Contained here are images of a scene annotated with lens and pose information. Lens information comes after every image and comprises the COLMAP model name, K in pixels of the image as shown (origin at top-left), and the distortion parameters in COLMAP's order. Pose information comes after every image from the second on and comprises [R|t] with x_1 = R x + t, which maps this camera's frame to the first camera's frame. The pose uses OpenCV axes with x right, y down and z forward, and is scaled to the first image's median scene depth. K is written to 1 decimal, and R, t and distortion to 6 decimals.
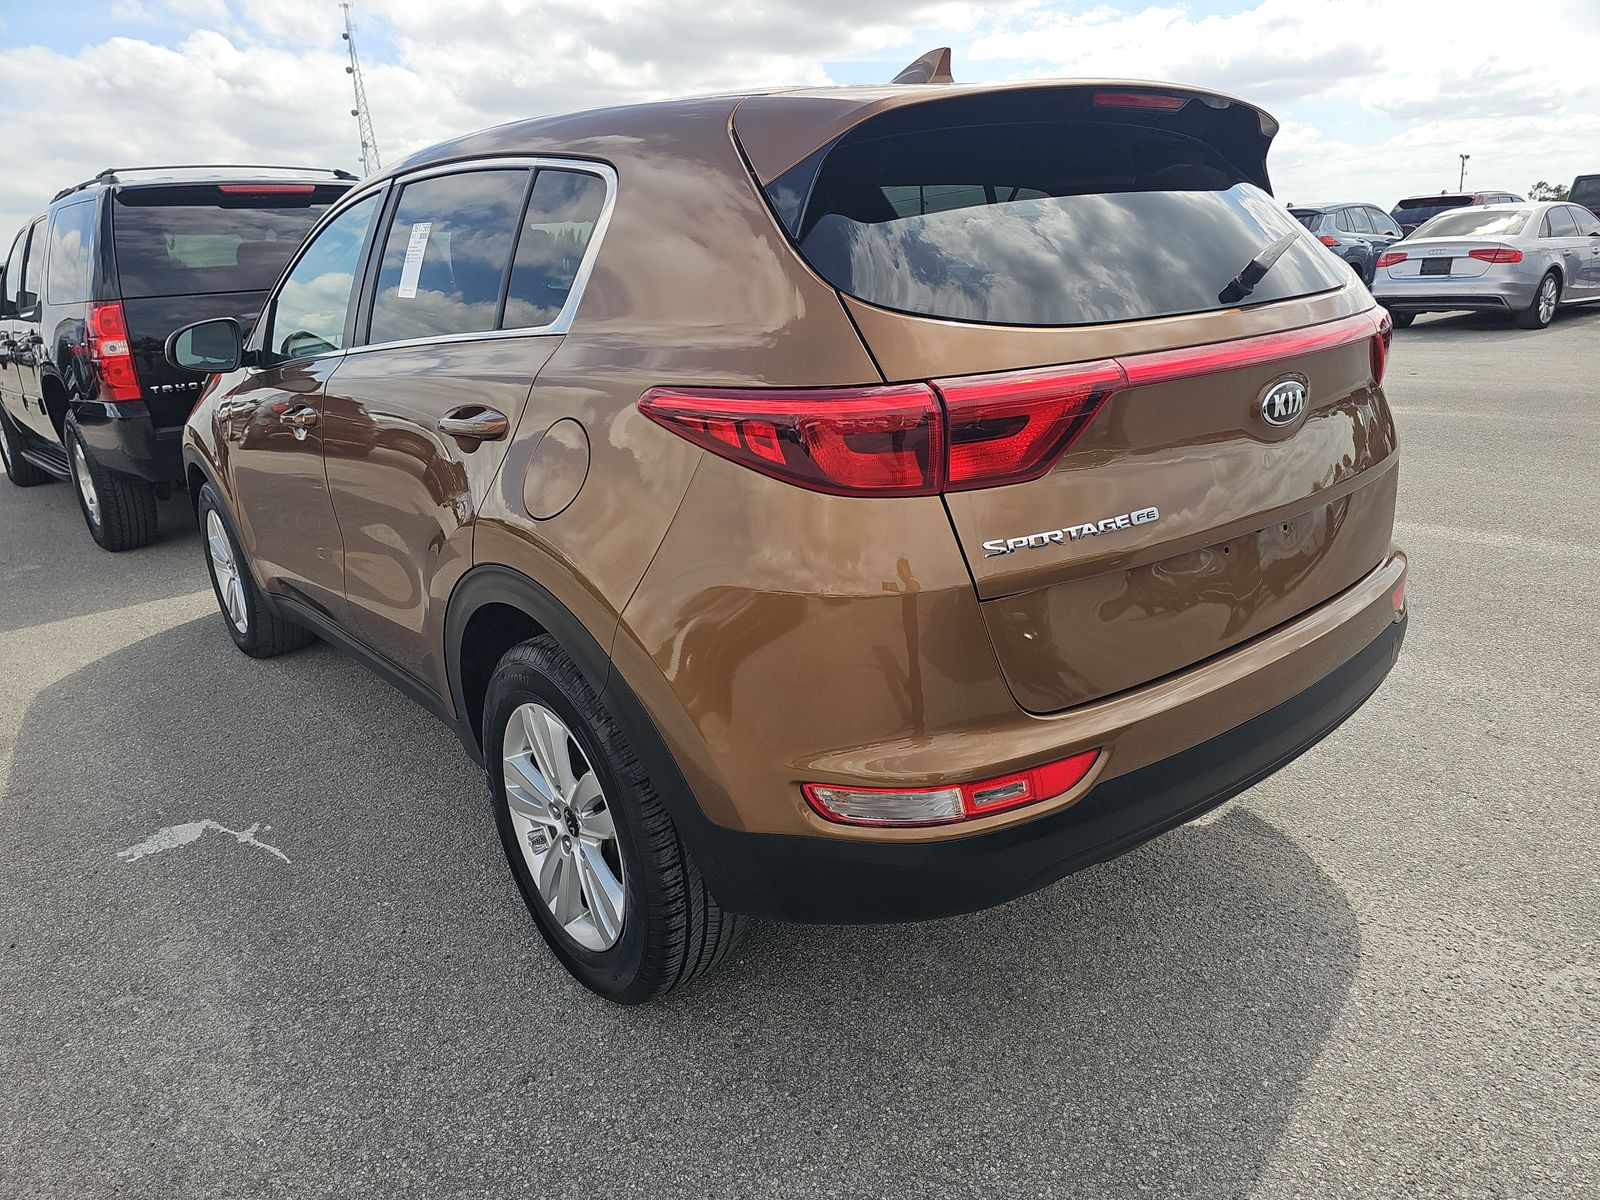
lens RADIAL K [[1068.1, 0, 800.0], [0, 1068.1, 600.0], [0, 0, 1]] dist [-0.018133, 0.000315]
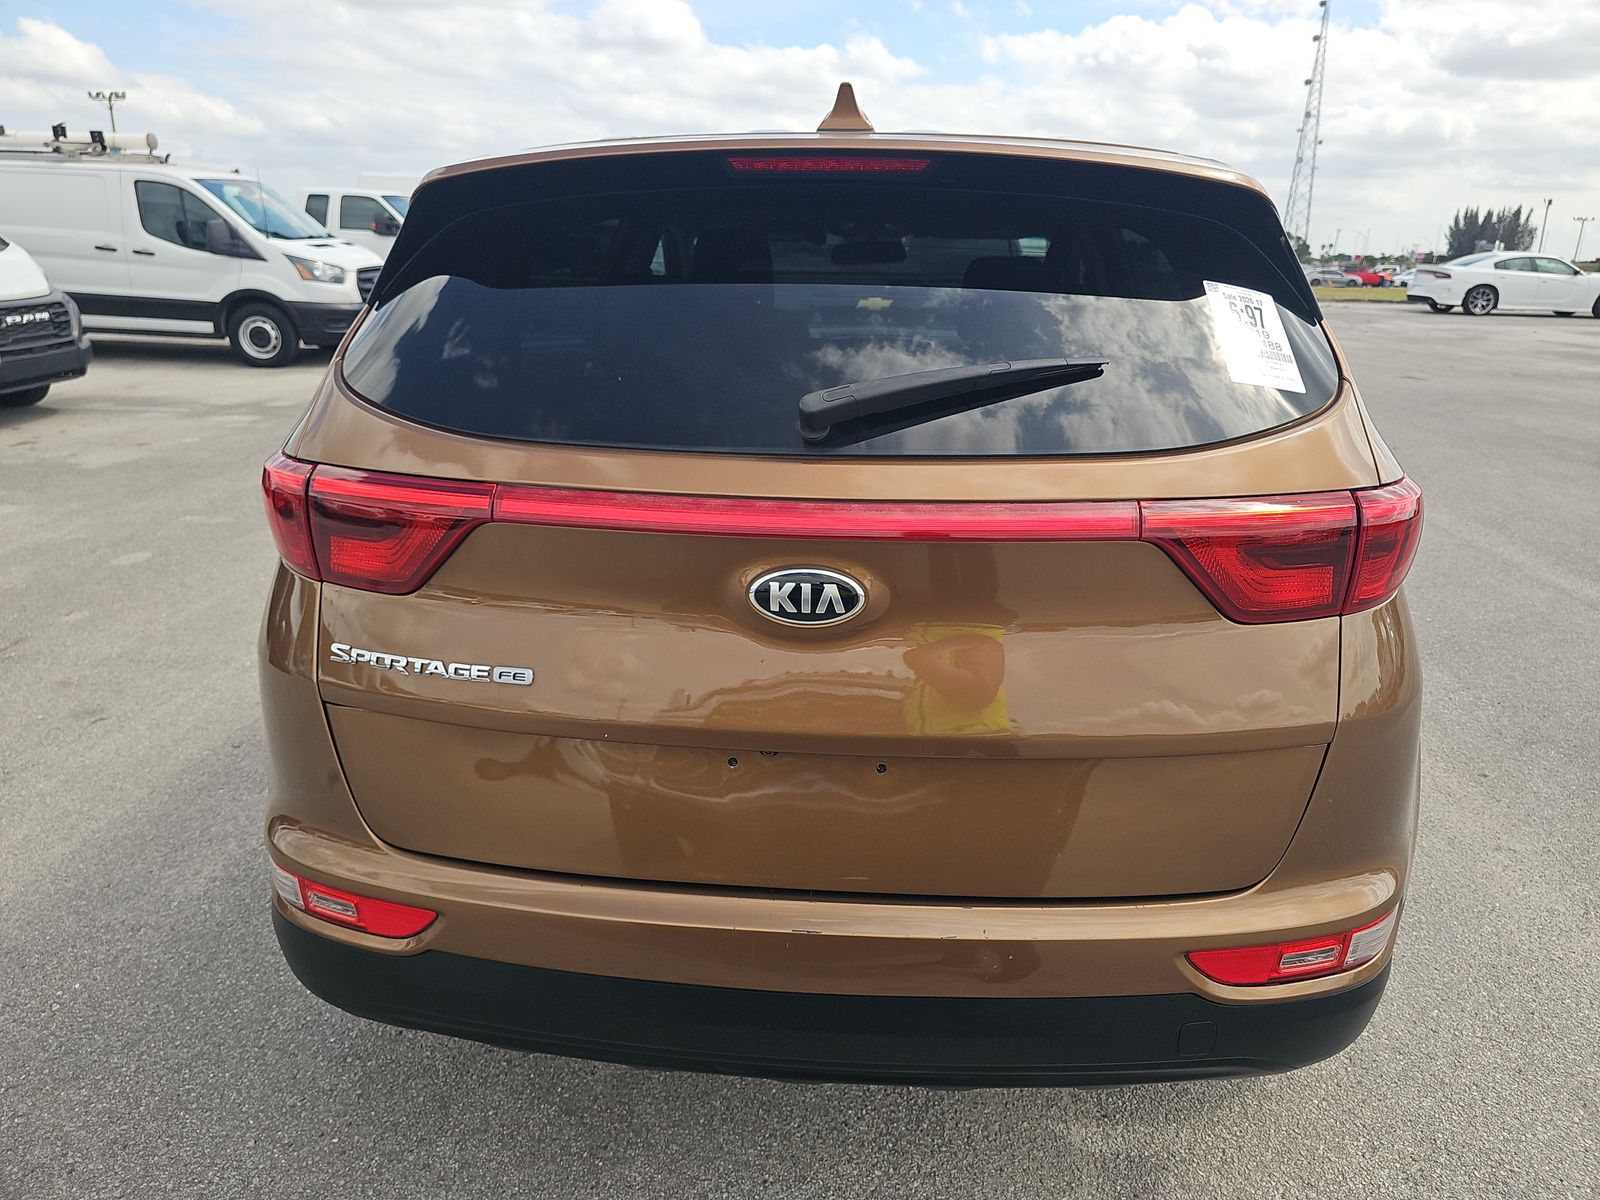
lens RADIAL K [[1058.6, 0, 800.0], [0, 1058.6, 600.0], [0, 0, 1]] dist [0.032494, -0.036056]
pose [[0.713569, 0.273835, -0.644851, 1.004023], [-0.259646, 0.958268, 0.119612, -0.293914], [0.650694, 0.082082, 0.754891, 0.508283]]
